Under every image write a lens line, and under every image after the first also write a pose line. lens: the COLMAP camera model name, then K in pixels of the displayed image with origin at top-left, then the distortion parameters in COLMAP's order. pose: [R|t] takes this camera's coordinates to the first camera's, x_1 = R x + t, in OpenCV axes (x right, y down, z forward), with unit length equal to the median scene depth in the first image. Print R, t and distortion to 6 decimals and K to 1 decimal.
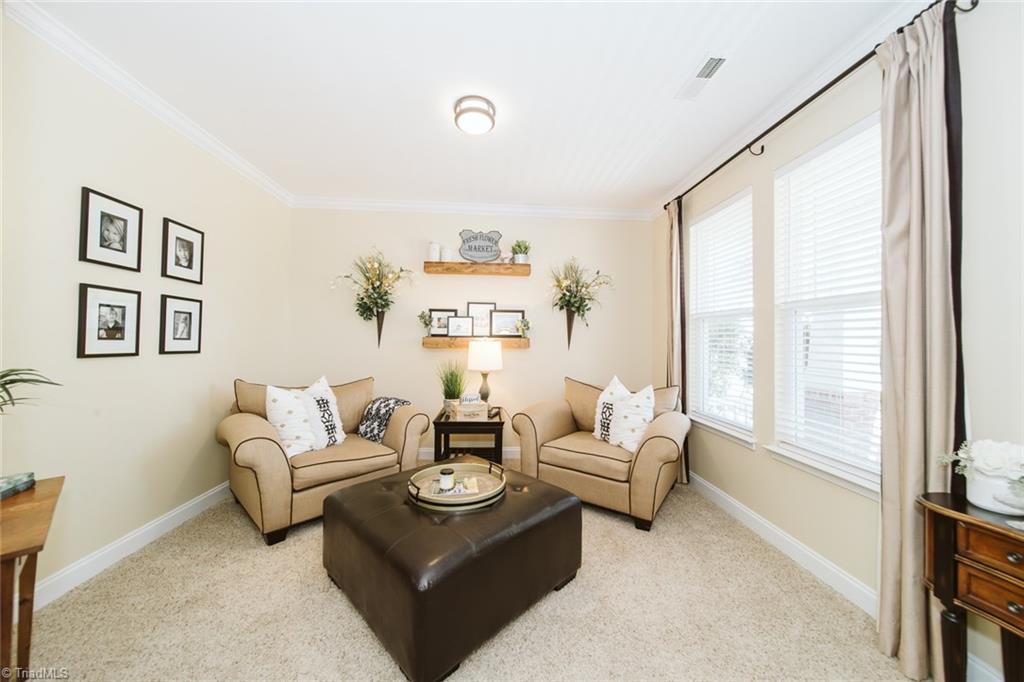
lens RADIAL K [[359.0, 0, 511.6], [0, 359.0, 338.3], [0, 0, 1]] dist [0.000729, -0.000192]
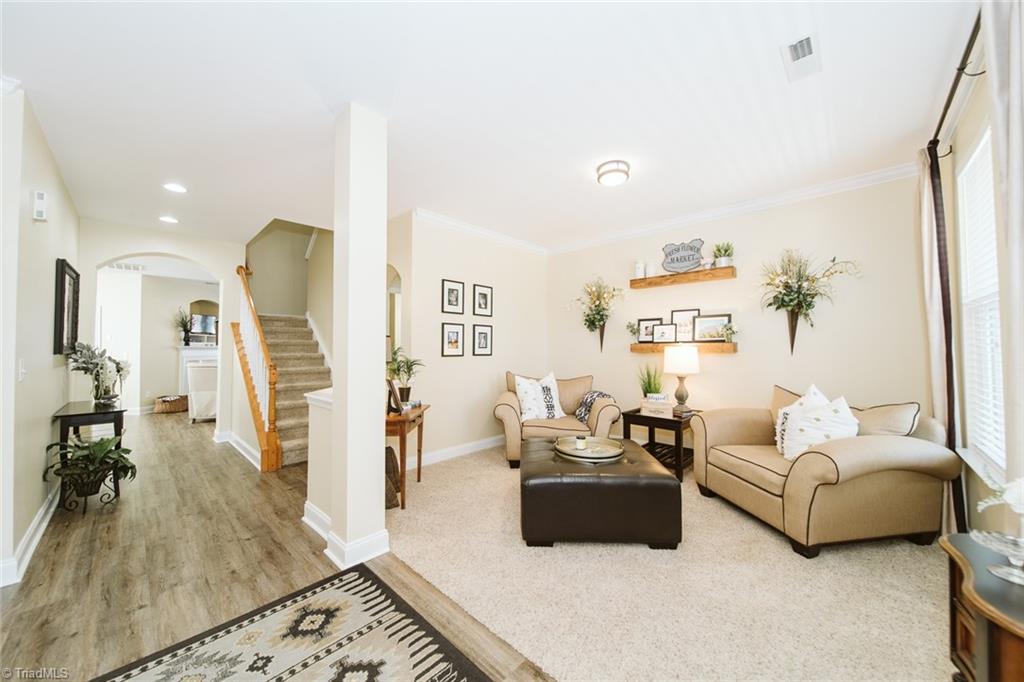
lens RADIAL K [[359.0, 0, 510.3], [0, 359.0, 341.0], [0, 0, 1]] dist [0.000729, -0.000192]
pose [[0.675978, -0.025354, -0.736486, 0.411757], [0.016642, 0.999678, -0.019140, 0.004074], [0.736734, 0.000682, 0.676182, -0.105579]]
